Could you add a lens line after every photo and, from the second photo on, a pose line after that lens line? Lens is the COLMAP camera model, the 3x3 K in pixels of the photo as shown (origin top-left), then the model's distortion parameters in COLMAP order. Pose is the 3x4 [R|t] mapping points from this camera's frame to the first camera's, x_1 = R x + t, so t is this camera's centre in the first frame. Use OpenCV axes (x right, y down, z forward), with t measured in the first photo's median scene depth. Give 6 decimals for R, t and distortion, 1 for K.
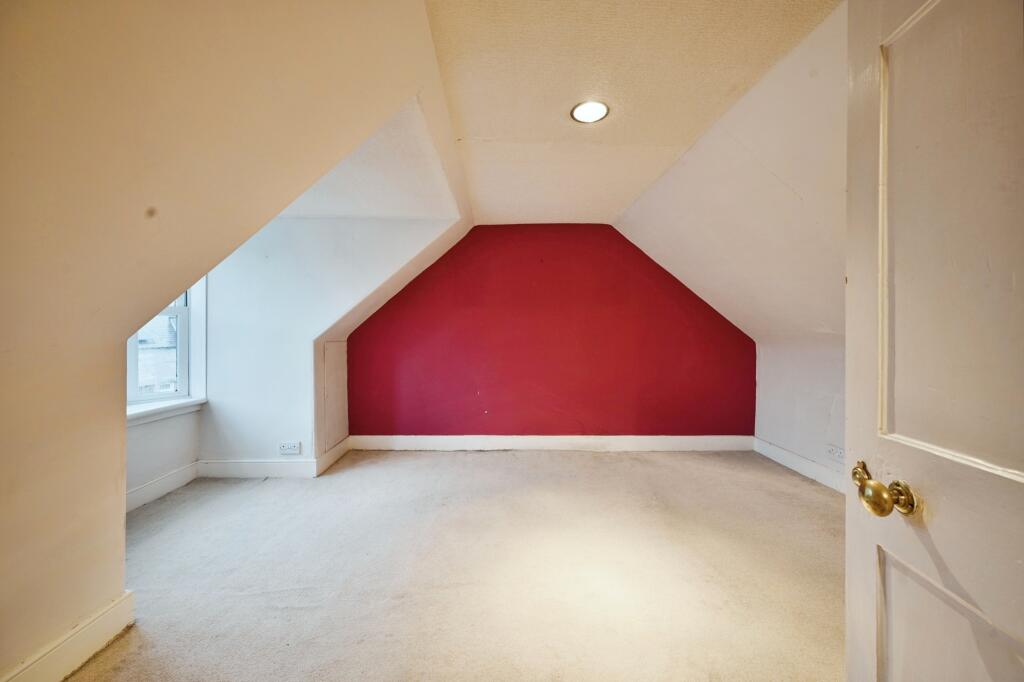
lens RADIAL K [[407.6, 0, 516.2], [0, 407.6, 333.0], [0, 0, 1]] dist [-0.000748, 0.000078]
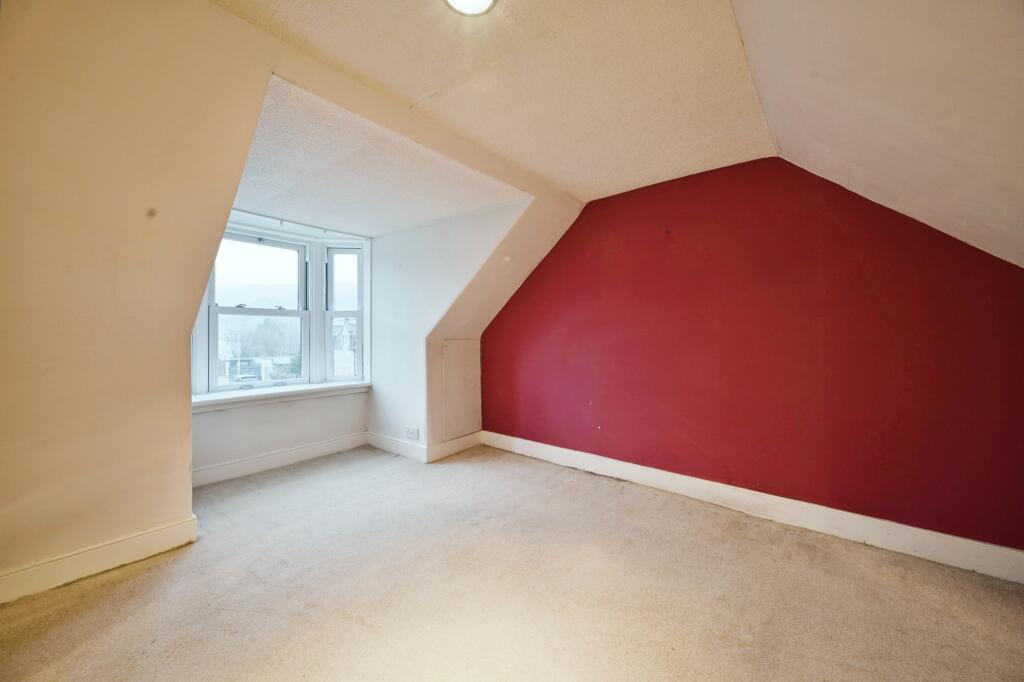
lens RADIAL K [[407.6, 0, 516.2], [0, 407.6, 333.0], [0, 0, 1]] dist [-0.000748, 0.000078]
pose [[0.766345, 0.003873, -0.642418, 0.390379], [-0.000584, 0.999986, 0.005333, -0.000103], [0.642430, -0.003712, 0.766336, 0.322356]]
